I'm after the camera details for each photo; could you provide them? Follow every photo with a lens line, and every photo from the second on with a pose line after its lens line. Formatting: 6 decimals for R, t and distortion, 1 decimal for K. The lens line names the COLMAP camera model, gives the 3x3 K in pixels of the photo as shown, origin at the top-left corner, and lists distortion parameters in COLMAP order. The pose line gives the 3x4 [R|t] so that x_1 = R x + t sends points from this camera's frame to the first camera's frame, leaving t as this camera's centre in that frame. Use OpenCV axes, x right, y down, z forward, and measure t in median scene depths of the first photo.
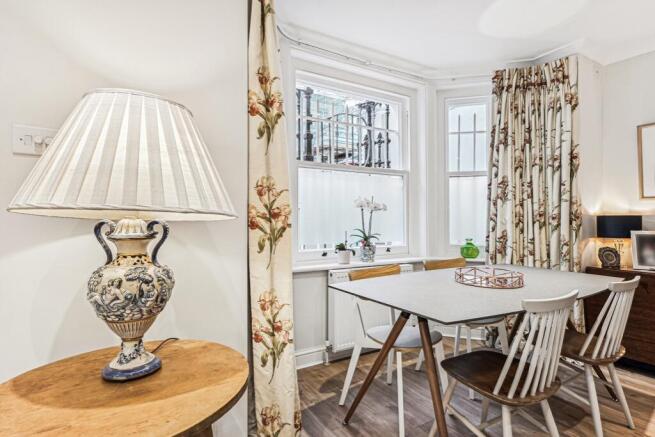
lens RADIAL K [[337.7, 0, 328.2], [0, 337.7, 219.2], [0, 0, 1]] dist [0.001039, 0.000184]
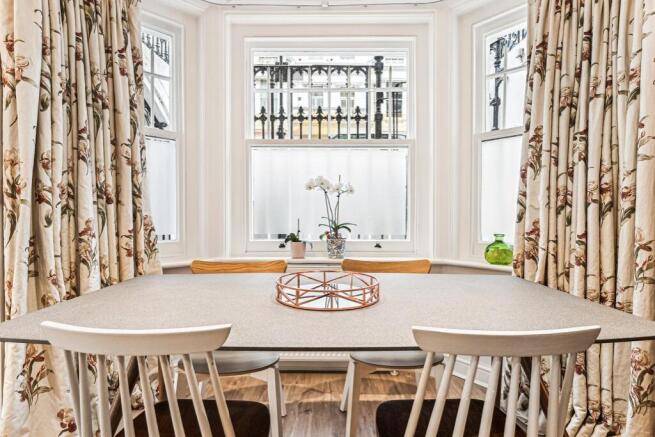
lens RADIAL K [[337.7, 0, 330.8], [0, 337.7, 216.2], [0, 0, 1]] dist [0.001039, 0.000184]
pose [[0.857260, 0.001500, -0.514881, 0.525447], [-0.001096, 0.999999, 0.001089, 0.027485], [0.514882, -0.000369, 0.857261, 0.324892]]
